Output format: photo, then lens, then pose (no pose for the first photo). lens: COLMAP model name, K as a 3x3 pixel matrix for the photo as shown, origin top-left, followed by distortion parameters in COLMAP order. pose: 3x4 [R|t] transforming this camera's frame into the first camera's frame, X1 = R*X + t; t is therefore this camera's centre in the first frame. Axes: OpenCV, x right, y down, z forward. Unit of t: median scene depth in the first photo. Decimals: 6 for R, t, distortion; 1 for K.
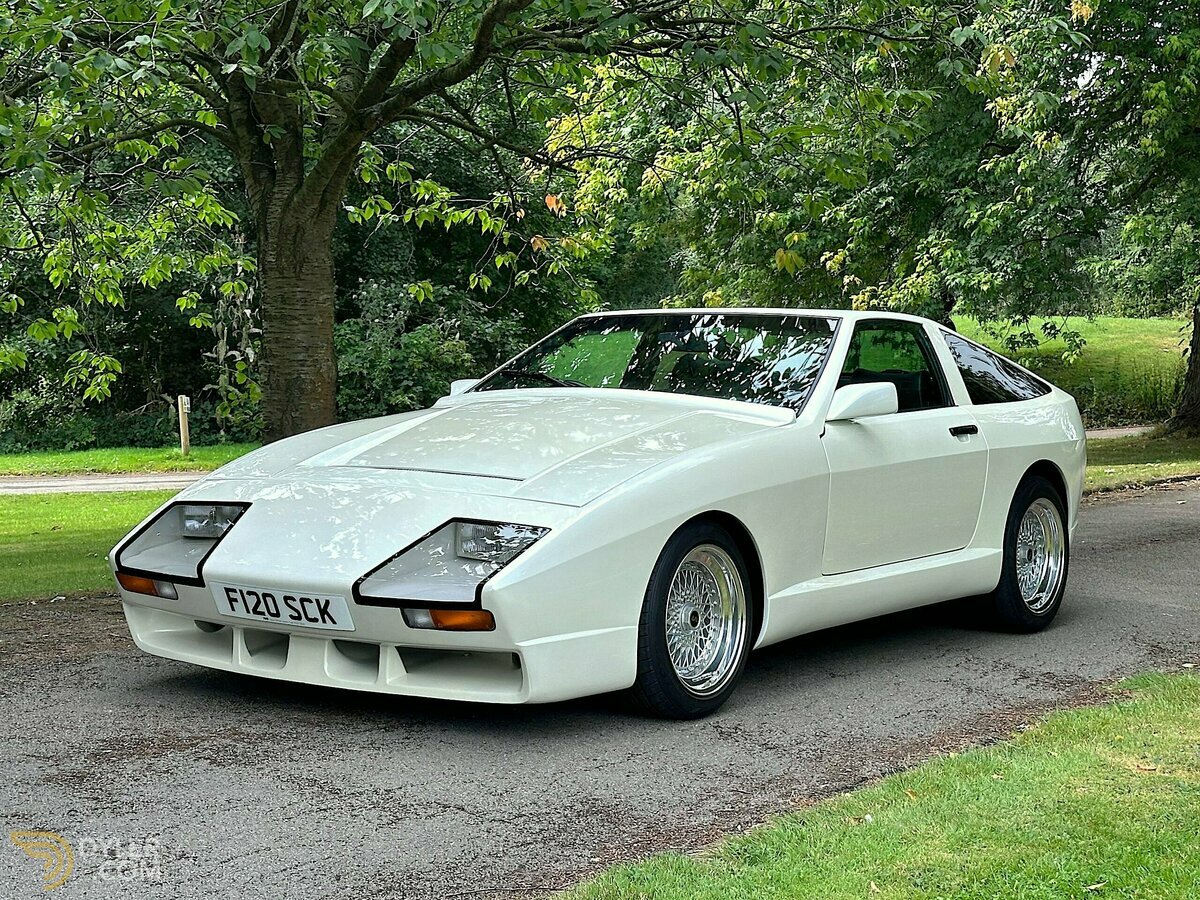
lens RADIAL K [[1669.4, 0, 589.9], [0, 1669.4, 448.3], [0, 0, 1]] dist [0.126282, -0.019548]
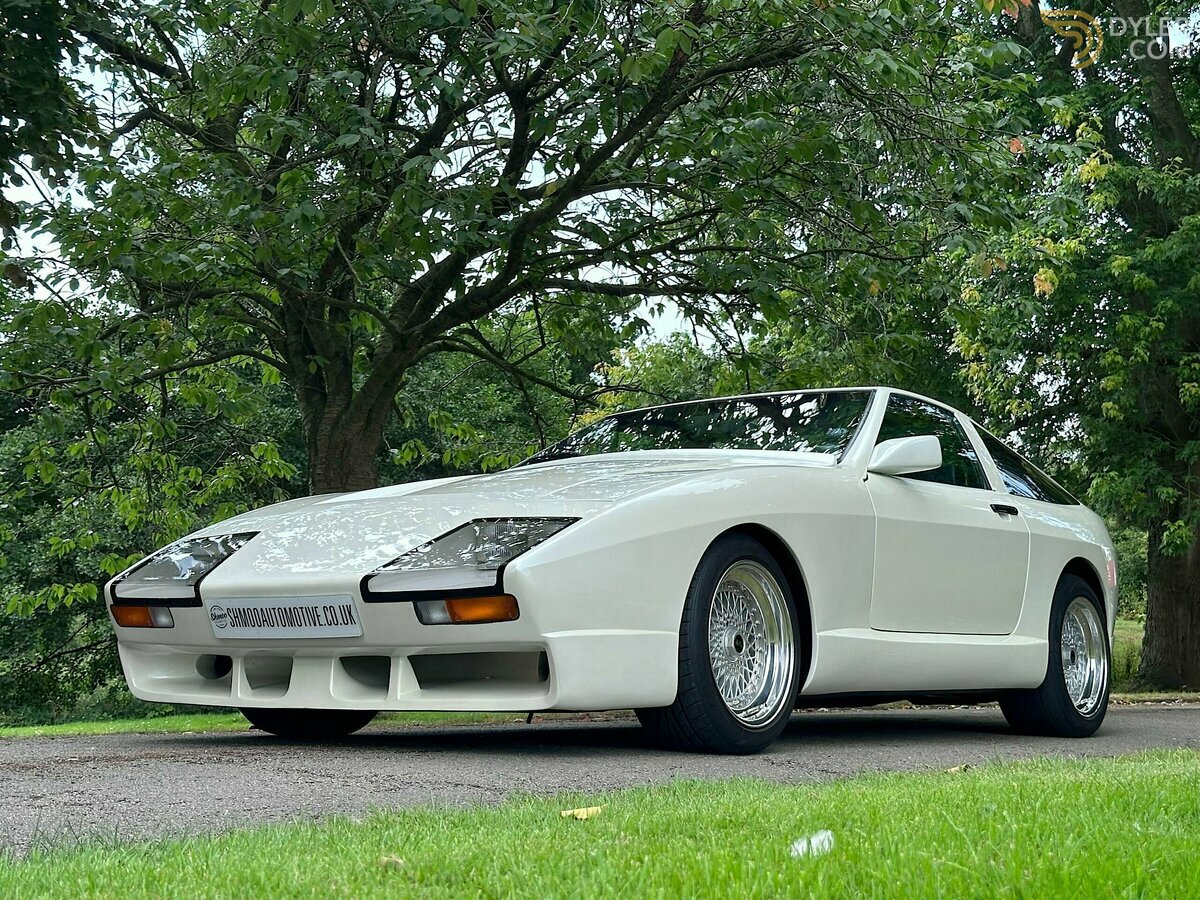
lens RADIAL K [[1474.5, 0, 591.2], [0, 1474.5, 477.5], [0, 0, 1]] dist [0.187313, -0.373241]
pose [[0.999914, -0.004757, -0.012251, -0.007327], [0.002863, 0.988650, -0.150207, 0.130964], [0.012826, 0.150159, 0.988579, 0.185683]]
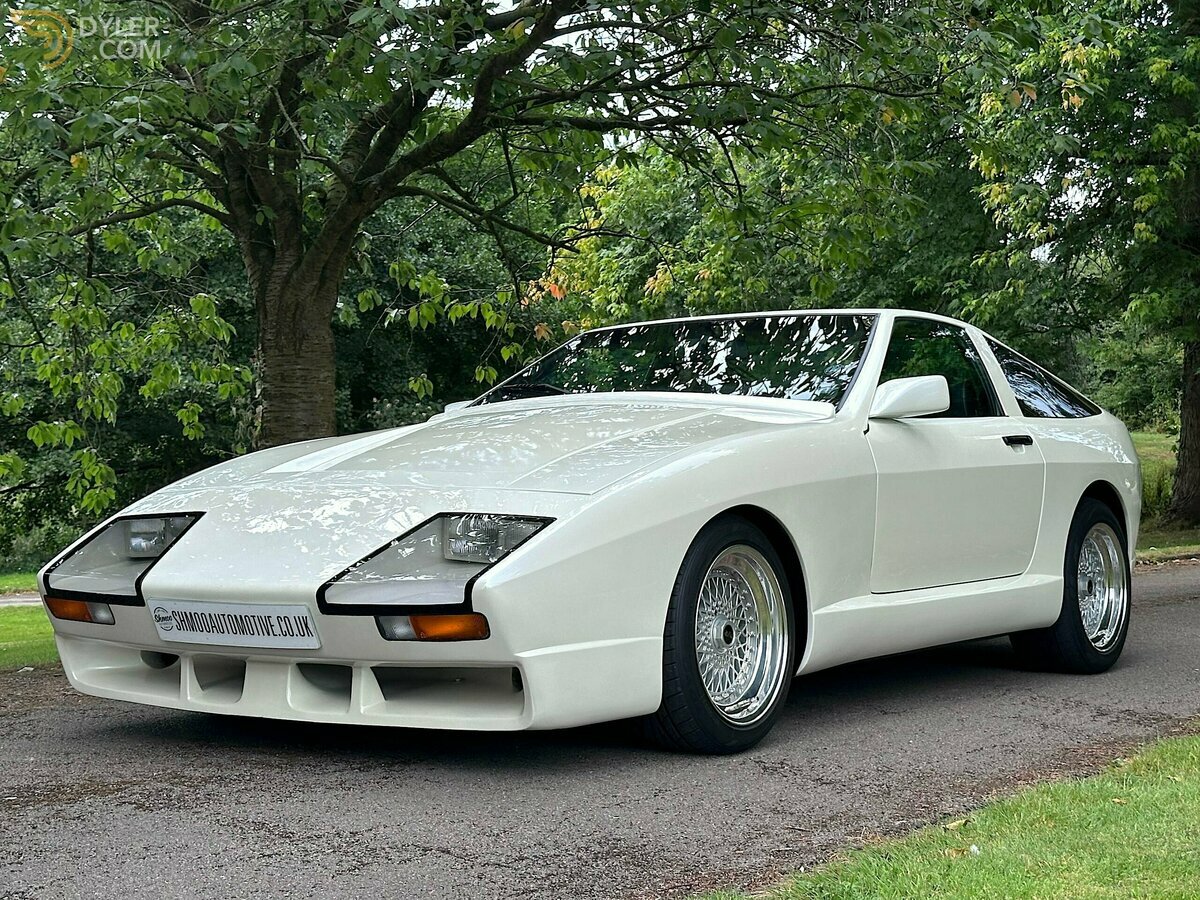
lens RADIAL K [[1627.2, 0, 600.0], [0, 1627.2, 450.0], [0, 0, 1]] dist [0.144594, -0.116642]
pose [[0.999824, -0.018530, 0.002840, -0.002740], [0.018670, 0.997940, -0.061371, 0.057480], [-0.001697, 0.061413, 0.998111, 0.169970]]
